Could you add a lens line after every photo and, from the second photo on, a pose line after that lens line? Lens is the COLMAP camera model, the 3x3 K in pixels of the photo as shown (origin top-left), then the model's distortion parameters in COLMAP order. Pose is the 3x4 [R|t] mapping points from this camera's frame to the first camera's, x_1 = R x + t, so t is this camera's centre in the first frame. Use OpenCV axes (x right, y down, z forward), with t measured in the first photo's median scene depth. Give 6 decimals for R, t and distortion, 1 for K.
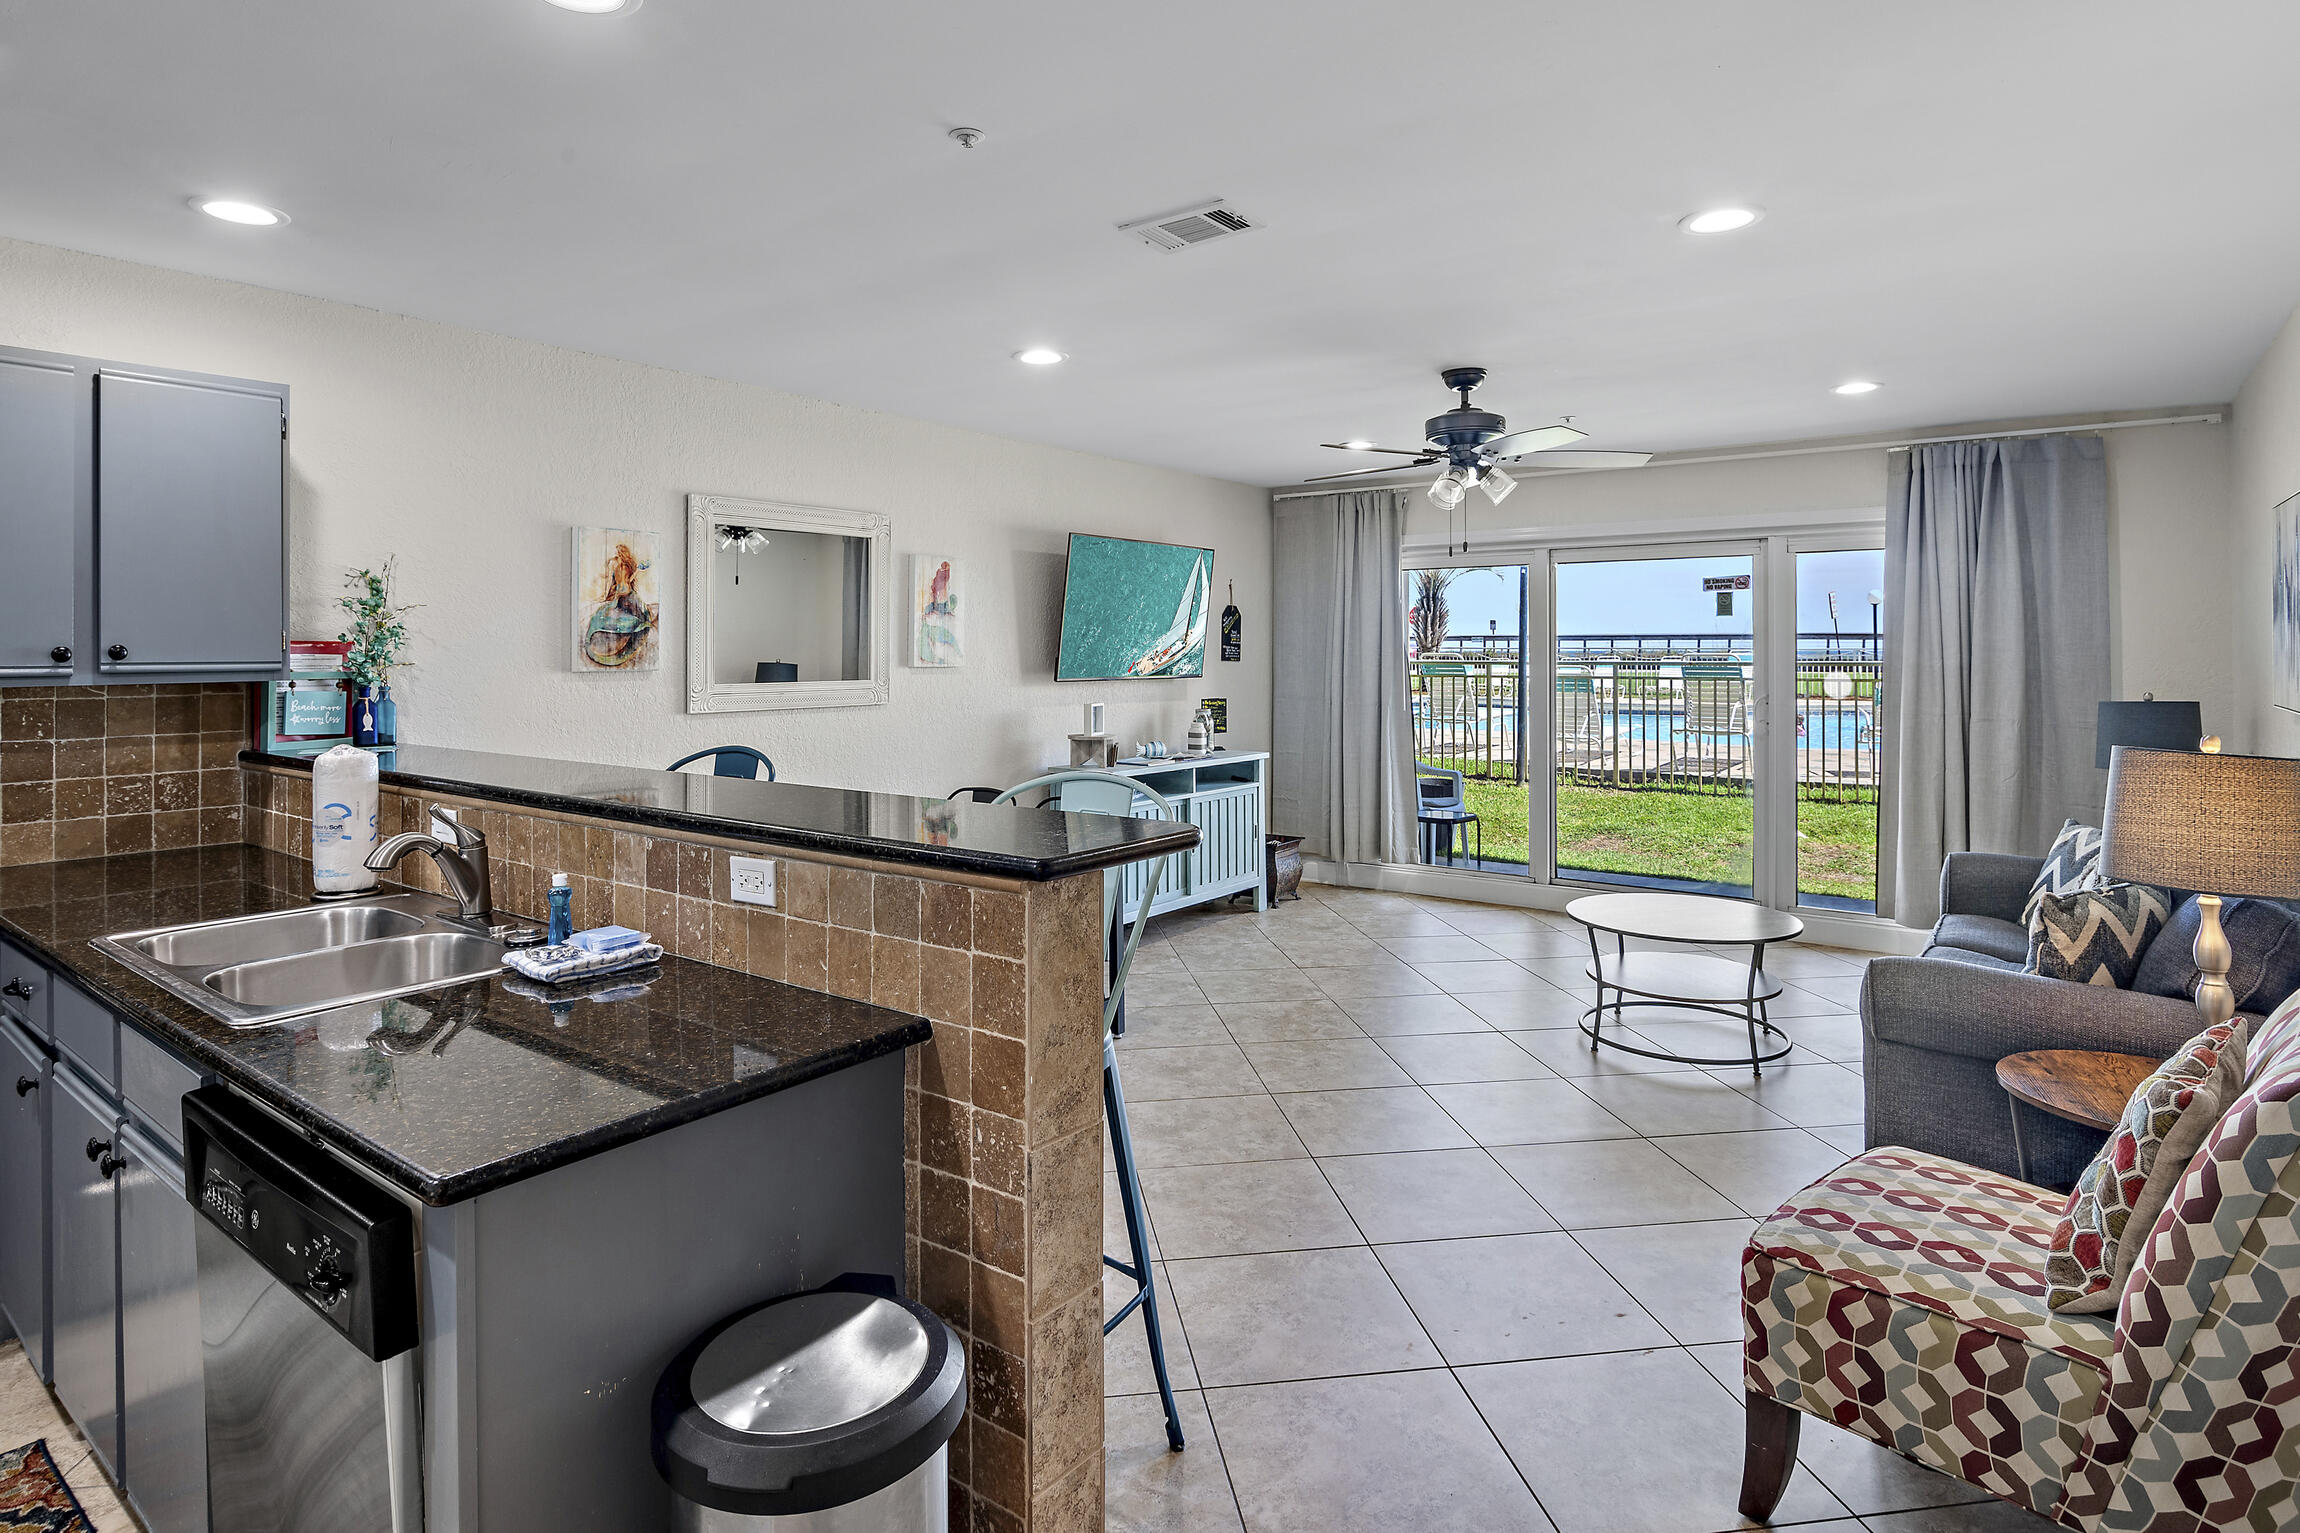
lens RADIAL K [[1204.3, 0, 1175.5], [0, 1204.3, 660.4], [0, 0, 1]] dist [-0.005700, -0.000815]
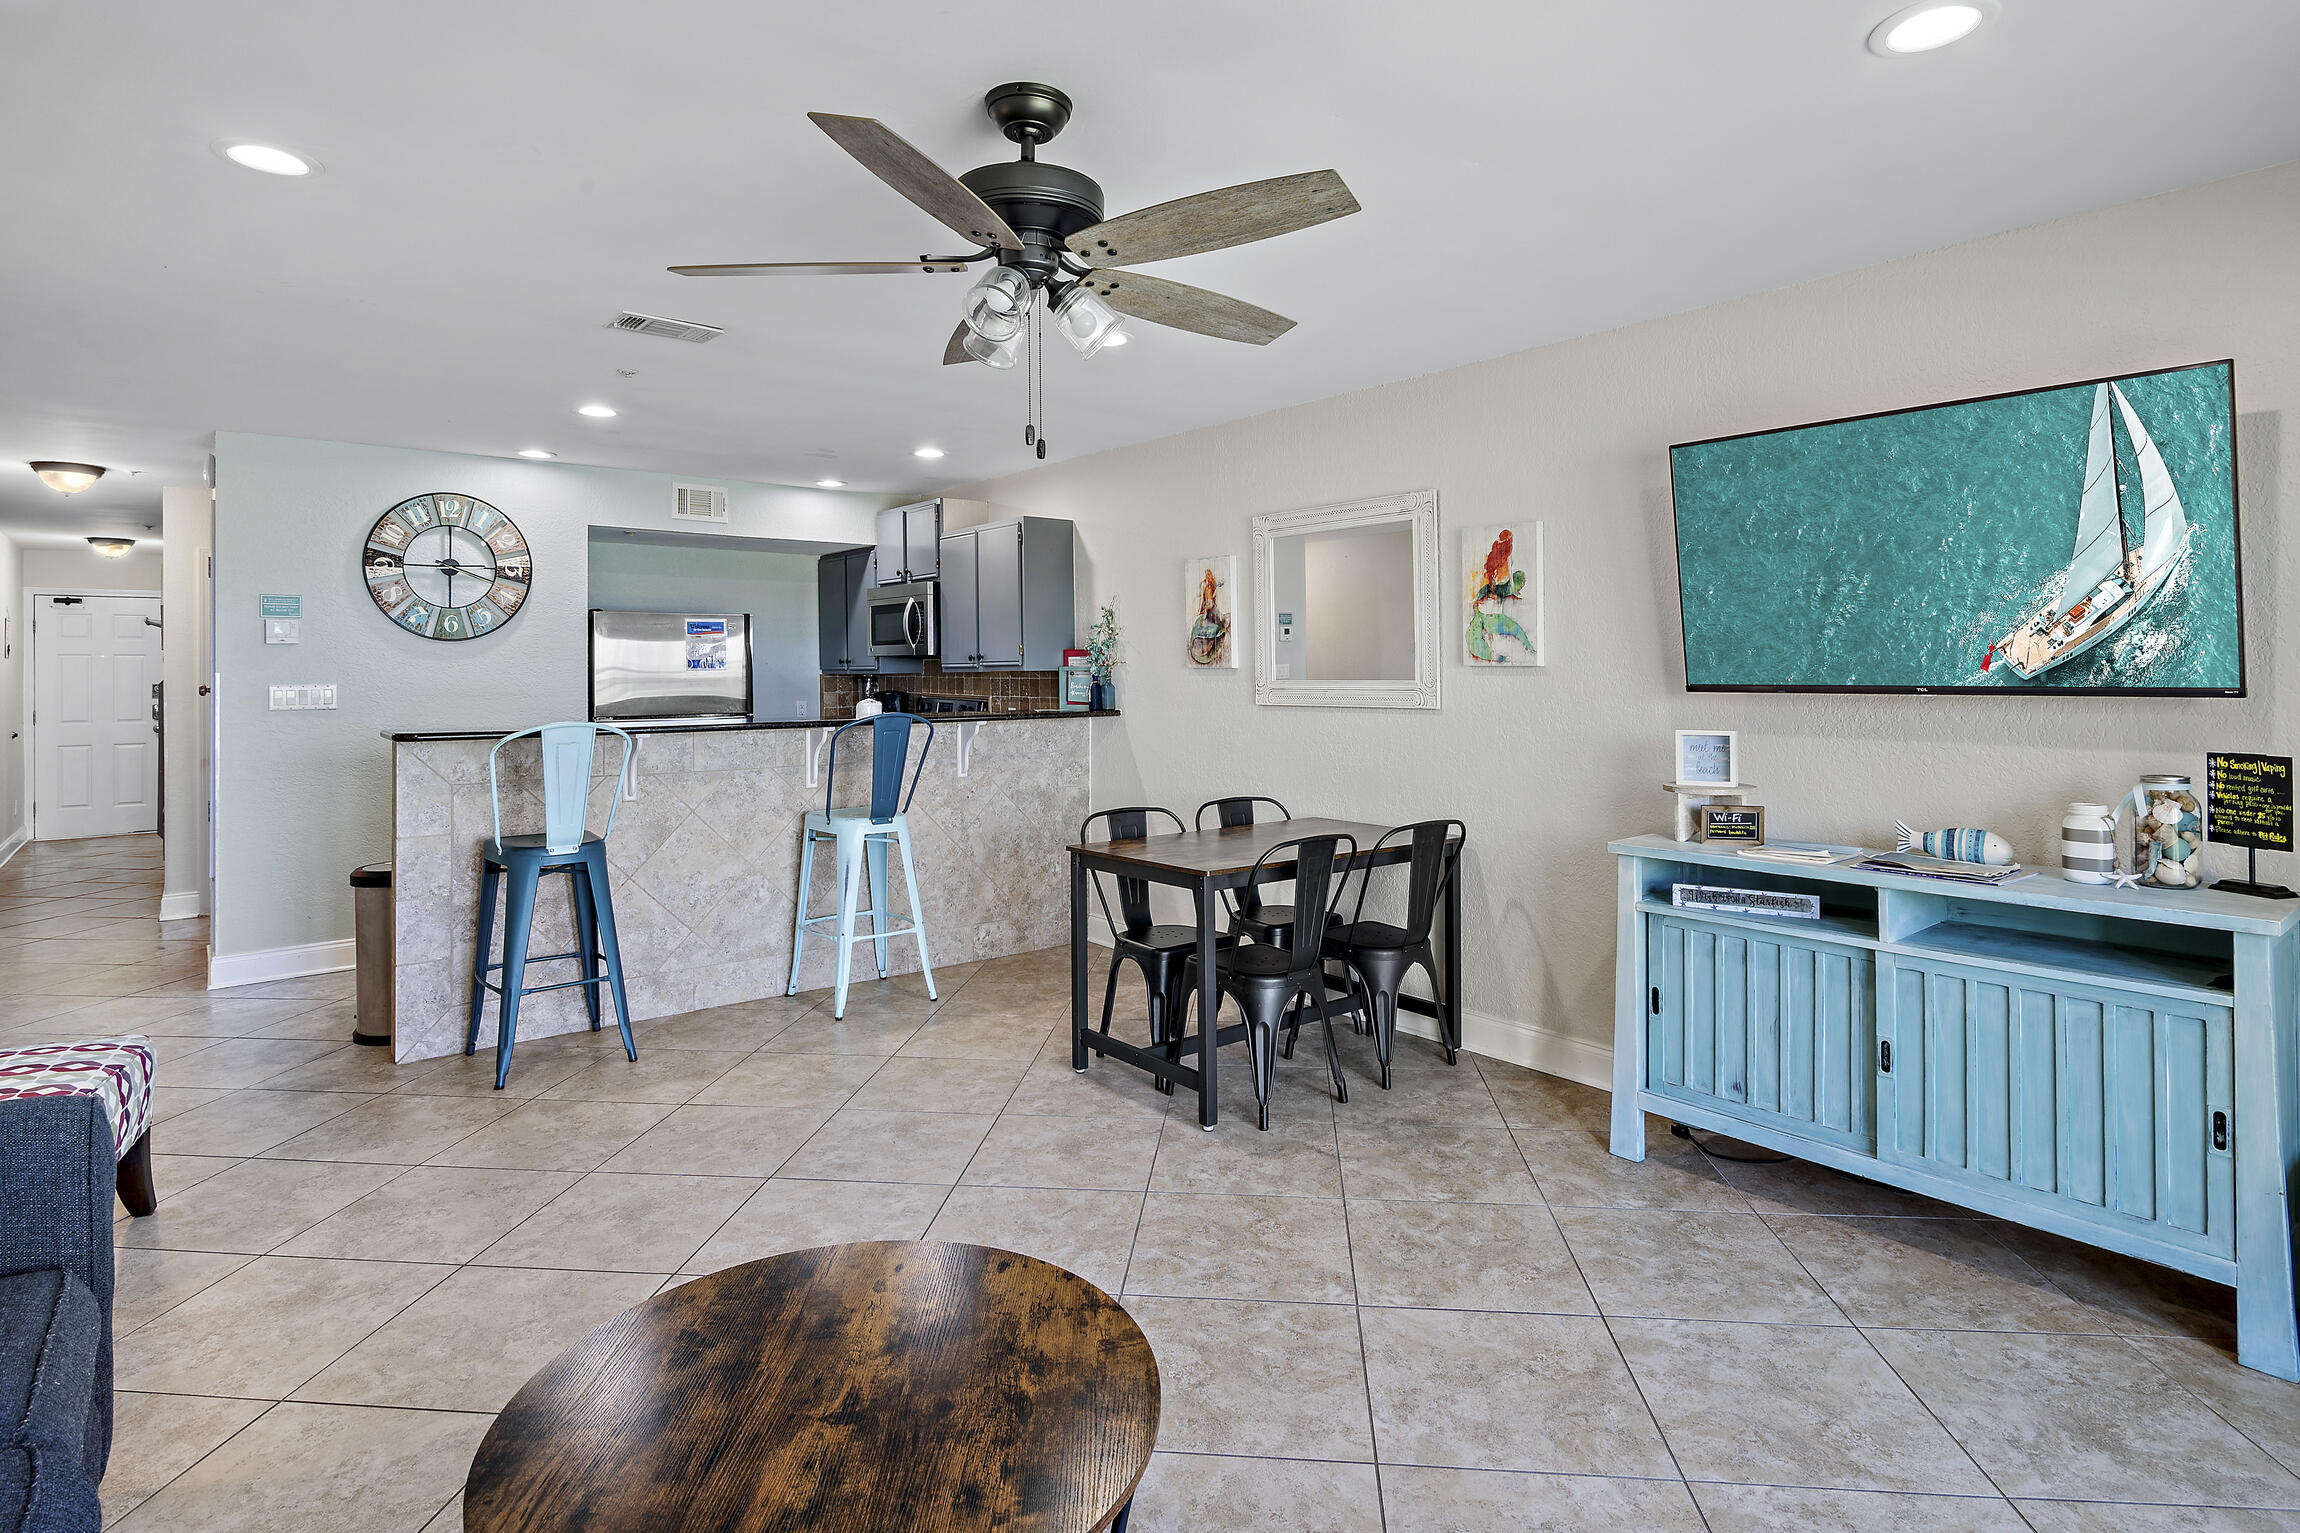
lens RADIAL K [[1204.3, 0, 1175.5], [0, 1204.3, 660.4], [0, 0, 1]] dist [-0.005700, -0.000815]
pose [[-0.248604, -0.005852, -0.968588, 0.752213], [-0.001479, 0.999983, -0.005662, 0.007811], [0.968604, 0.000025, -0.248608, 1.216056]]
